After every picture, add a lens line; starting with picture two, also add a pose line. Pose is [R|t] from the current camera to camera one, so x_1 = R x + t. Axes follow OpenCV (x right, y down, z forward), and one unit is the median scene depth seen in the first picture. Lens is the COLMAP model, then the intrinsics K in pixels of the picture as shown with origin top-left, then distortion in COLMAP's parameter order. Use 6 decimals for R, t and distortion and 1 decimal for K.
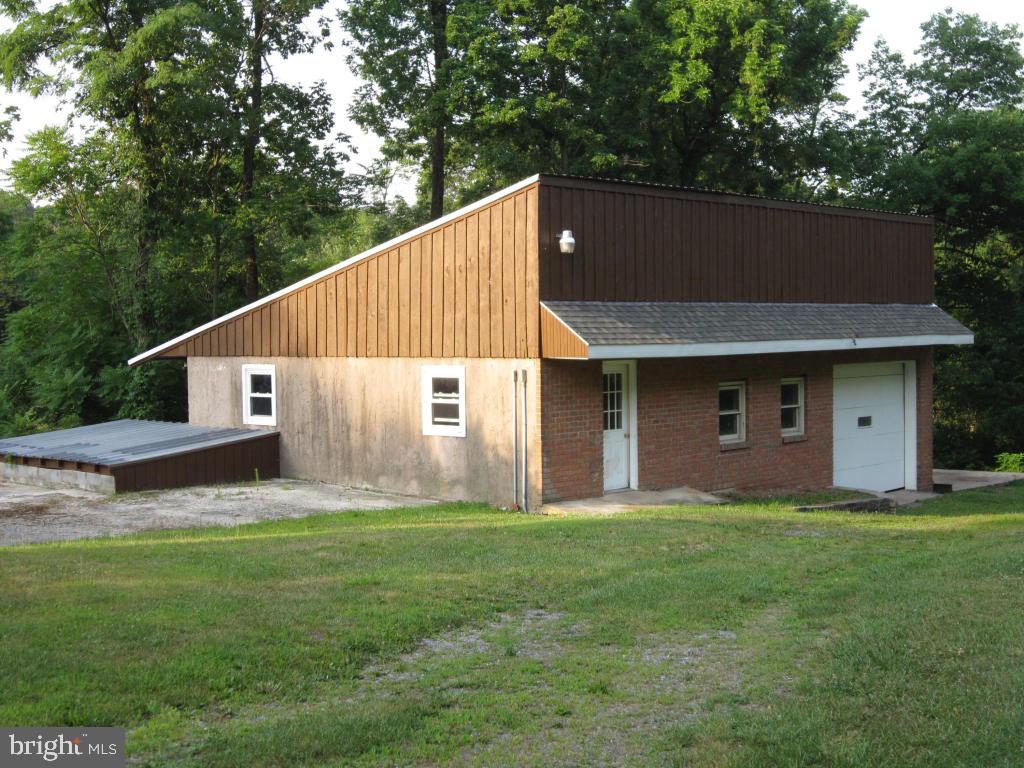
lens RADIAL K [[1434.1, 0, 511.7], [0, 1434.1, 382.1], [0, 0, 1]] dist [-0.119131, 0.016244]
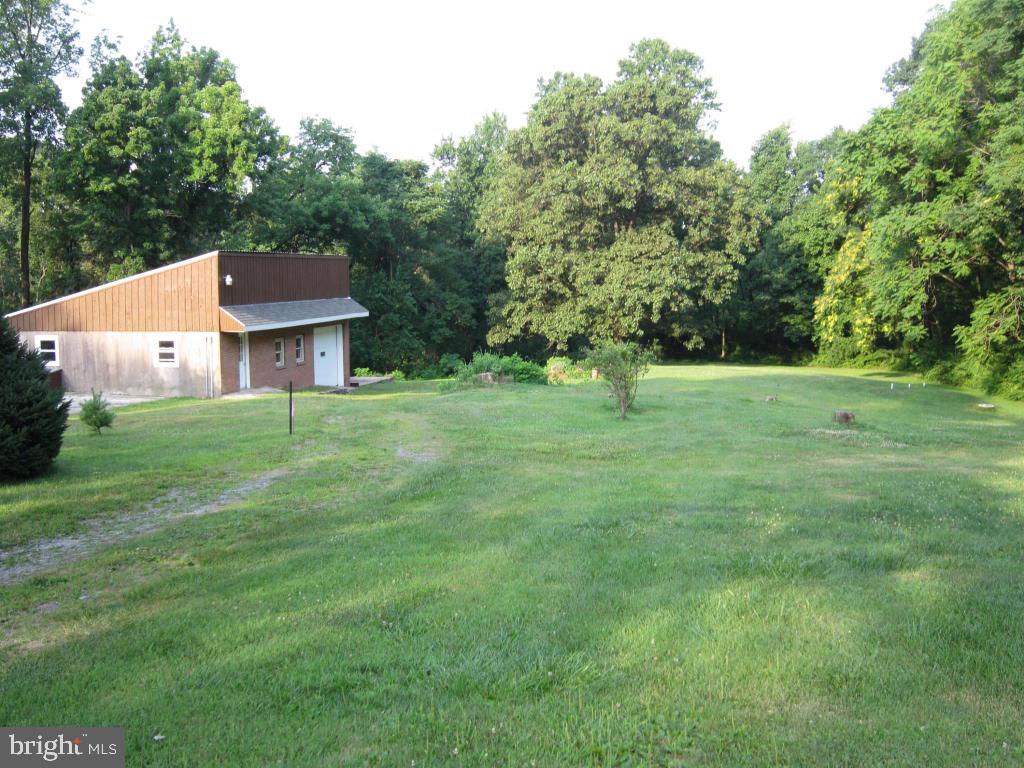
lens RADIAL K [[1090.9, 0, 511.6], [0, 1090.9, 383.3], [0, 0, 1]] dist [-0.140553, 0.169813]
pose [[0.855447, -0.044702, 0.515958, -0.416323], [0.014981, 0.997987, 0.061626, -0.029210], [-0.517674, -0.044988, 0.854394, -0.630821]]
